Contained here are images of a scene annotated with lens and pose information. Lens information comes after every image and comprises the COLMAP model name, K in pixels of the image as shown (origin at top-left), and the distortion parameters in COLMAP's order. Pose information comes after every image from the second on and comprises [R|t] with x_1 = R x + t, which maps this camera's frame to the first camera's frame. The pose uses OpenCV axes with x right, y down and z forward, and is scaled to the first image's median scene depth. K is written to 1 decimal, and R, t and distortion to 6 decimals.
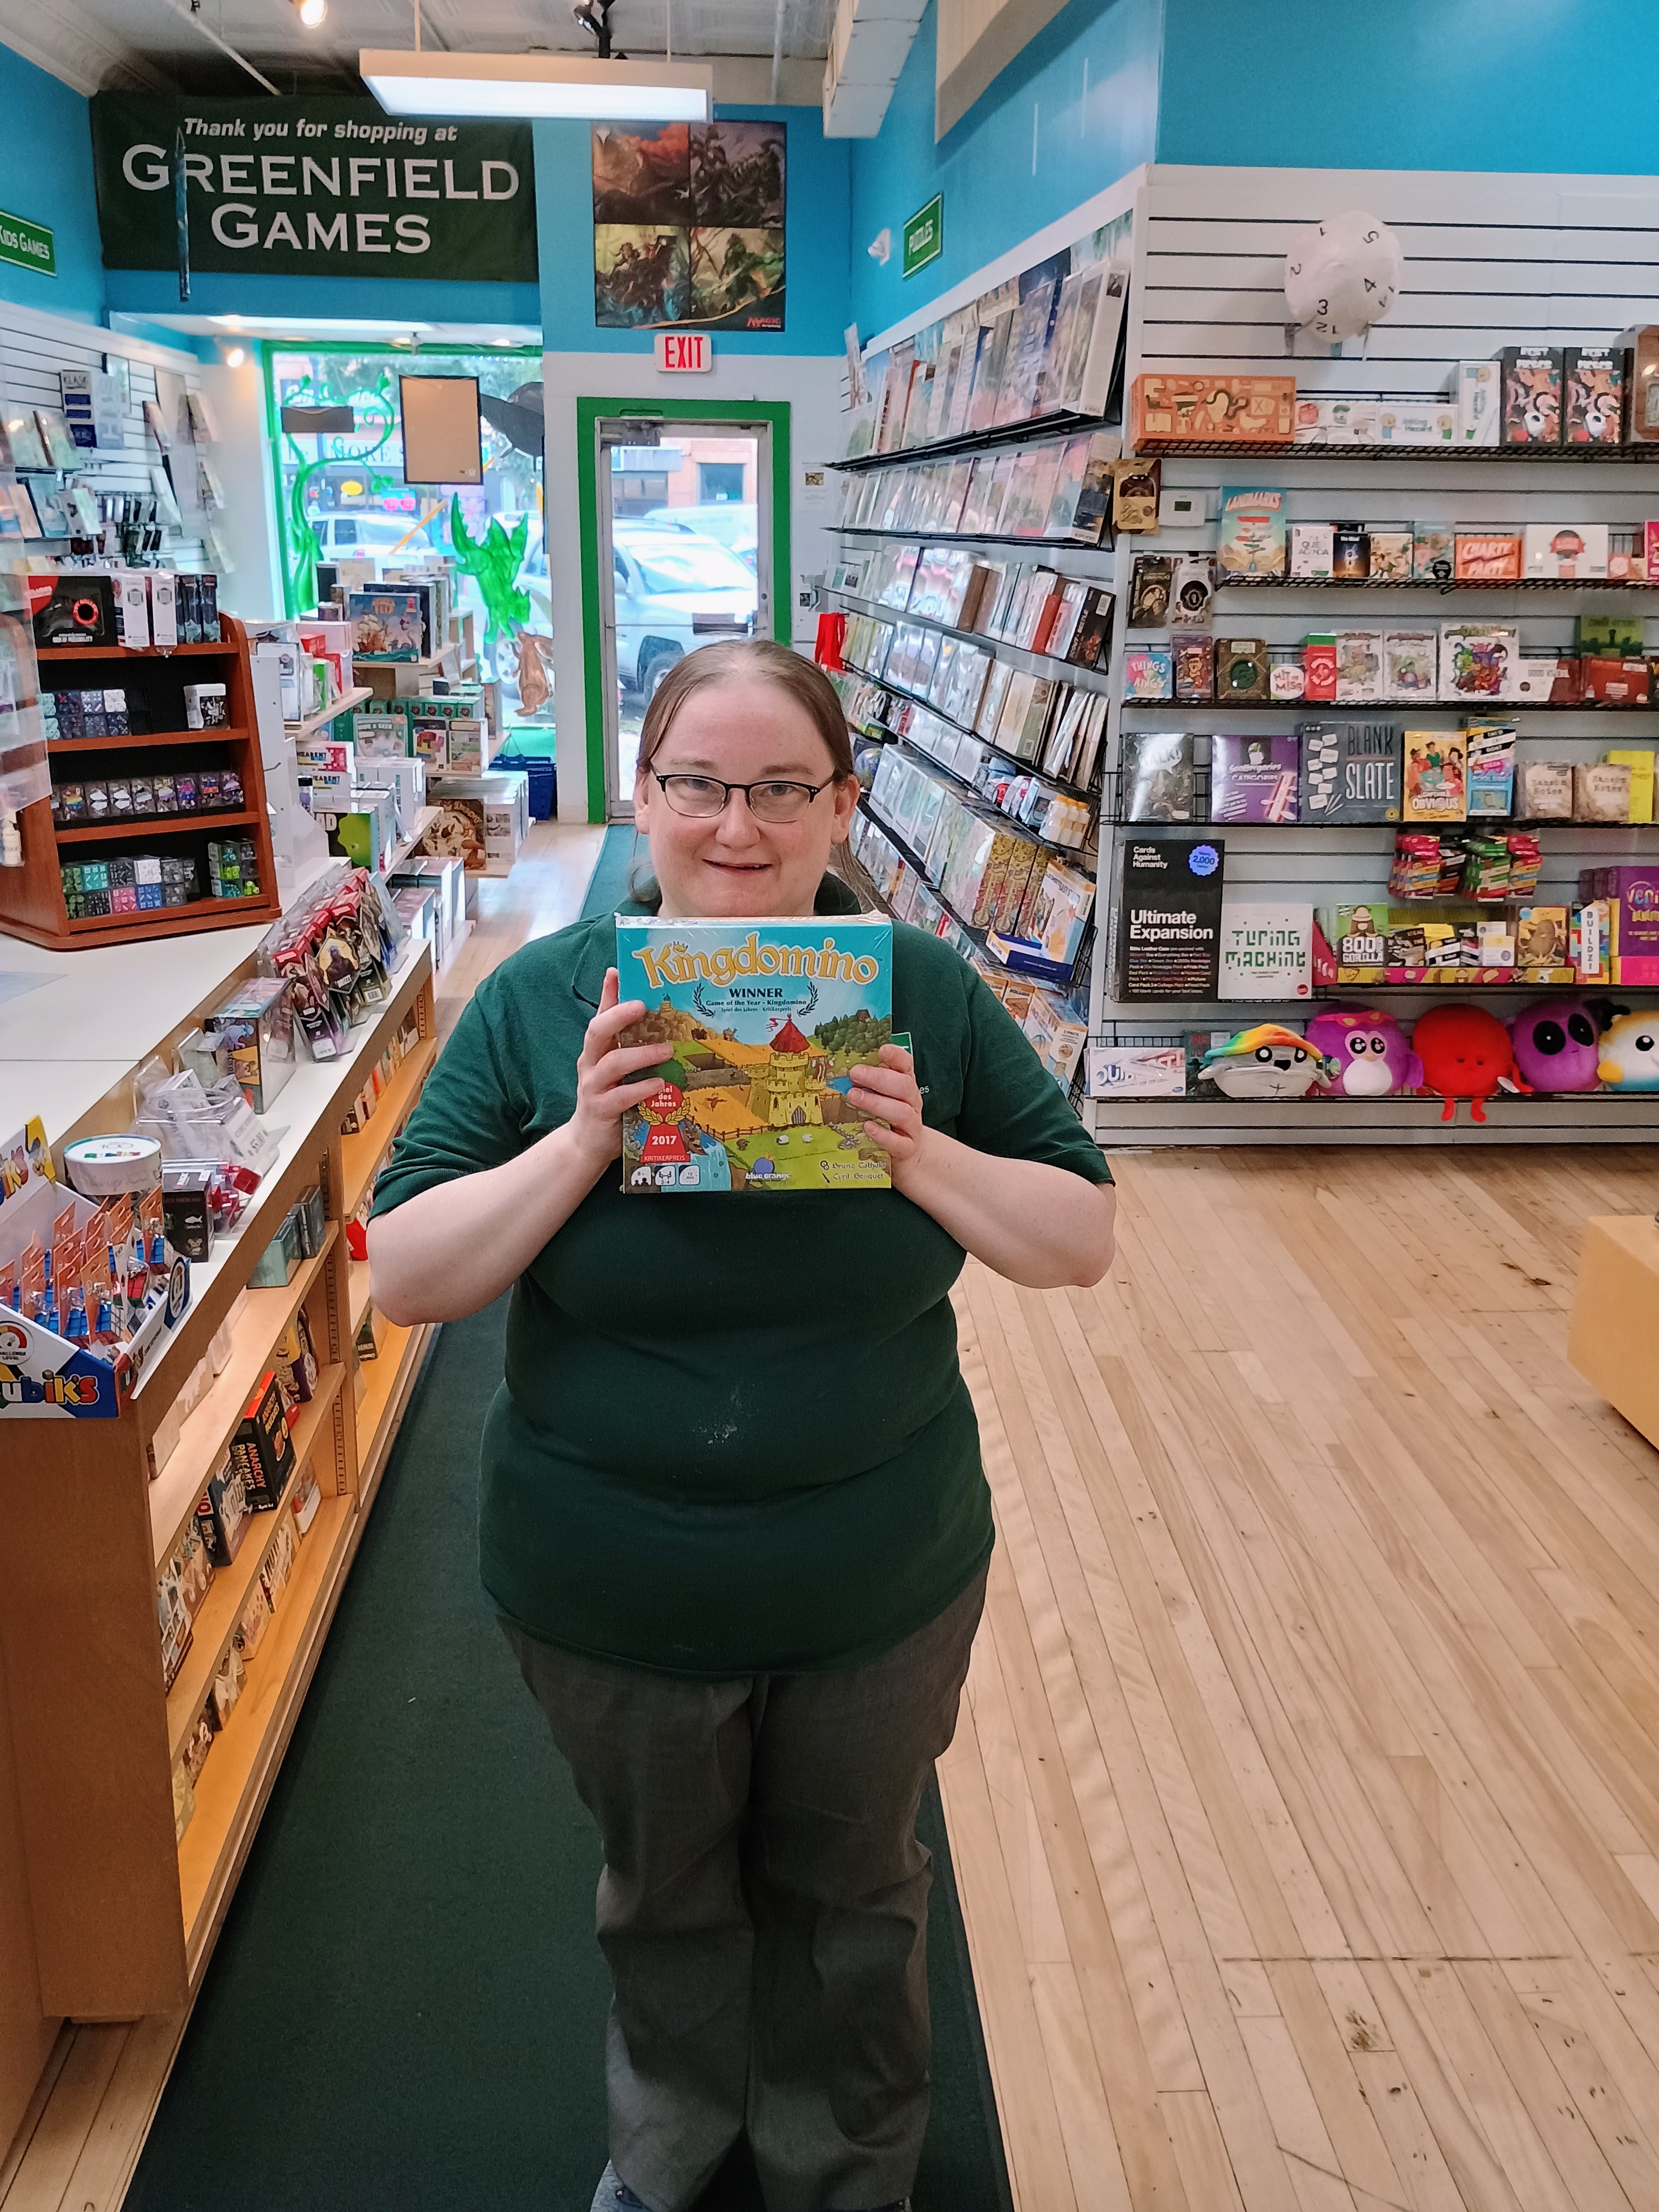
lens RADIAL K [[1978.7, 0, 842.6], [0, 1978.7, 1085.5], [0, 0, 1]] dist [0.055570, -0.080545]
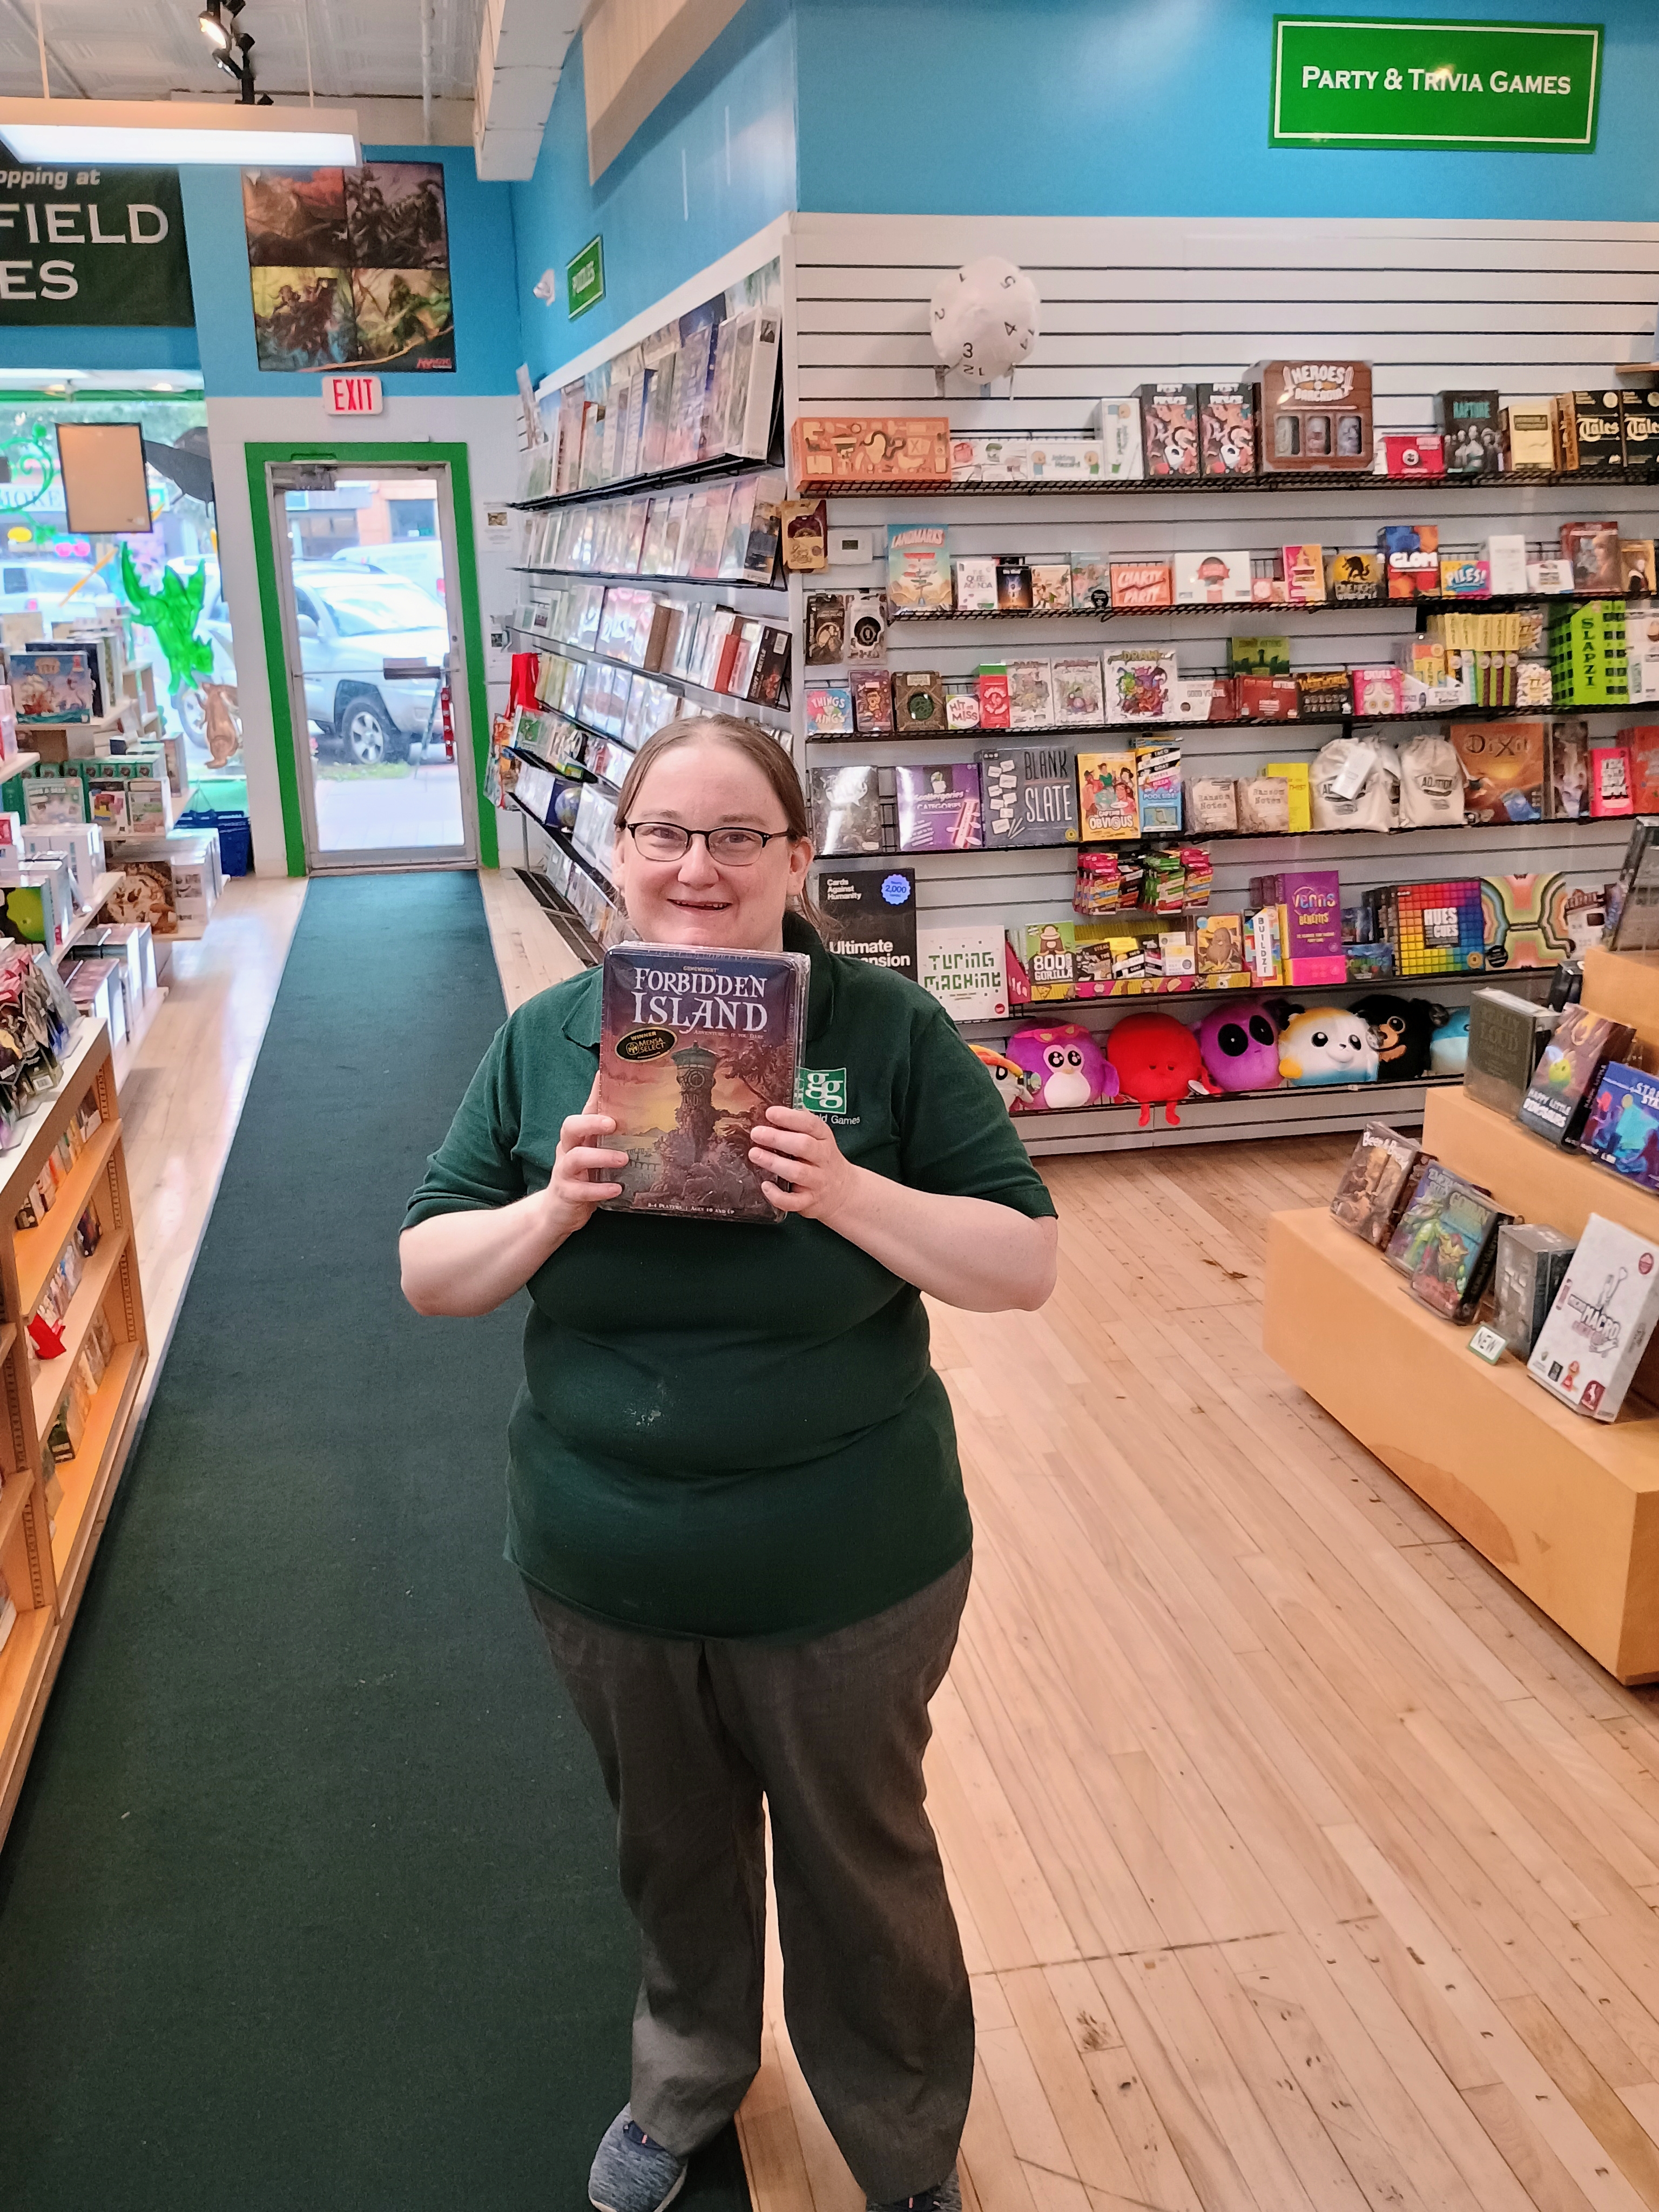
lens RADIAL K [[1978.7, 0, 842.6], [0, 1978.7, 1085.5], [0, 0, 1]] dist [0.055570, -0.080545]
pose [[0.989110, -0.068455, 0.130292, 0.015043], [0.069965, 0.997525, -0.007037, -0.007207], [-0.129488, 0.016076, 0.991451, -0.006195]]
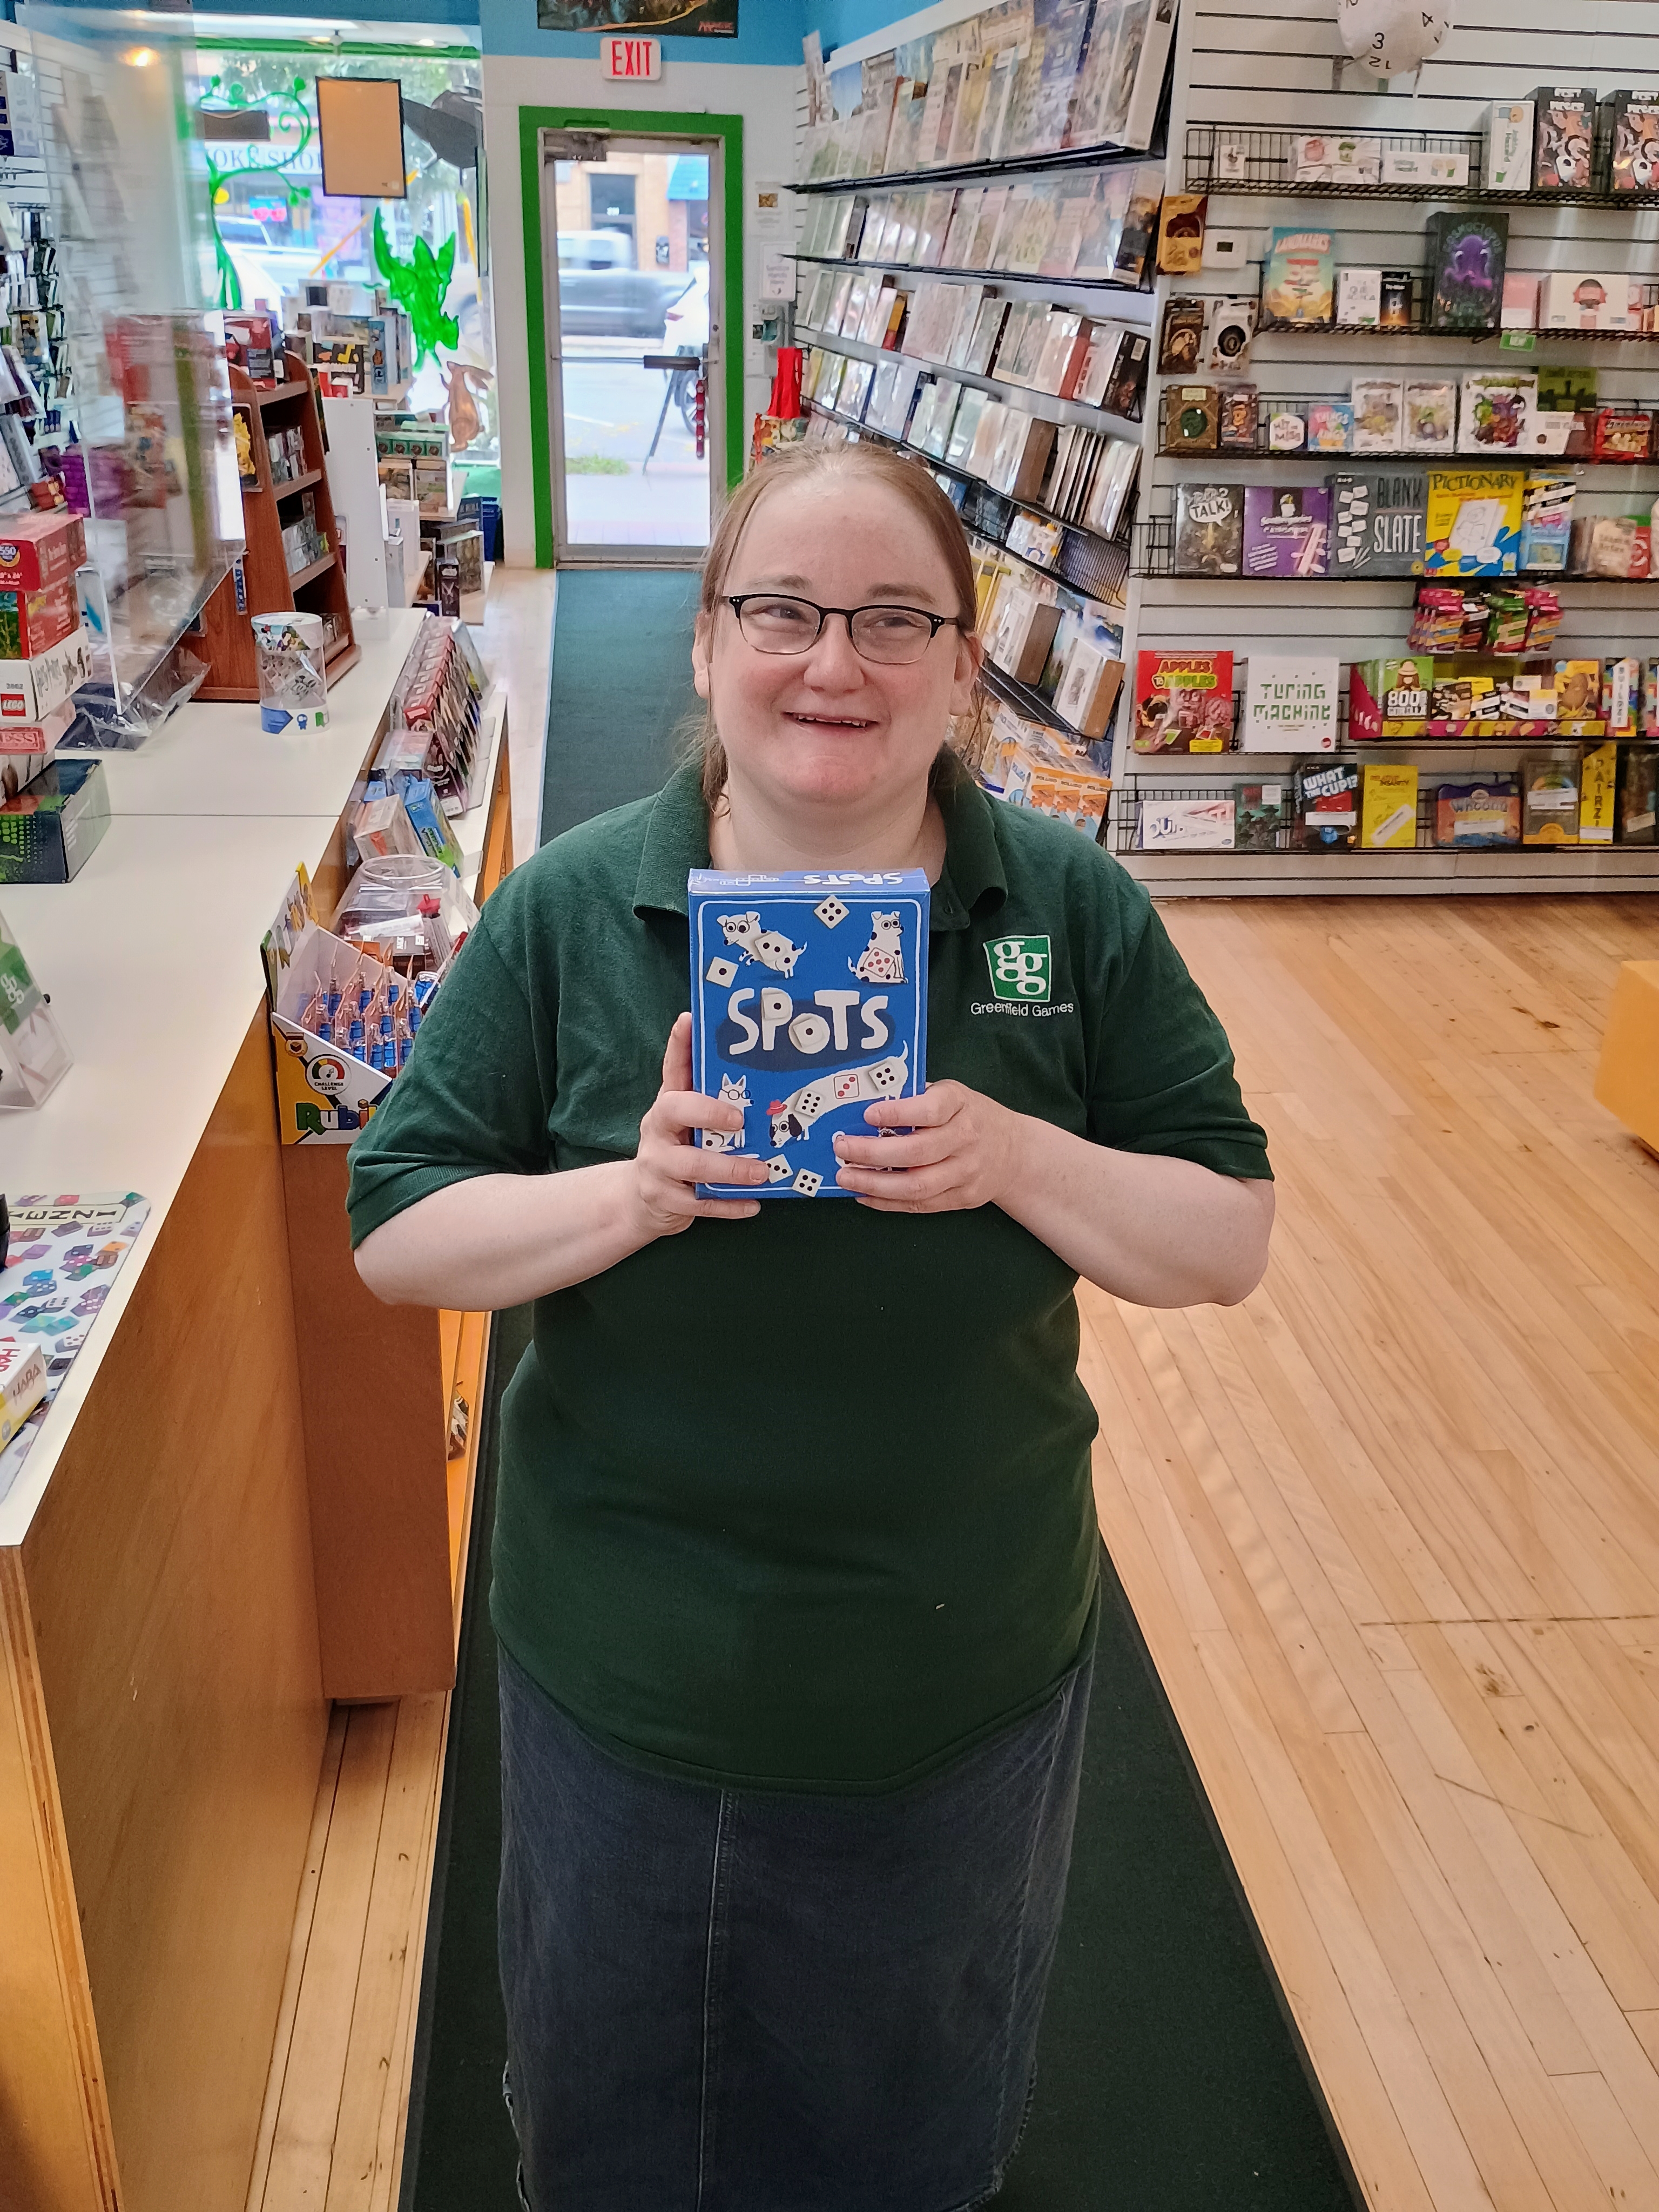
lens RADIAL K [[1976.0, 0, 834.9], [0, 1976.0, 1100.8], [0, 0, 1]] dist [0.051894, -0.082118]
pose [[0.998222, -0.009510, 0.058849, -0.083731], [0.001632, 0.991184, 0.132482, -0.001524], [-0.059591, -0.132150, 0.989437, -0.025181]]
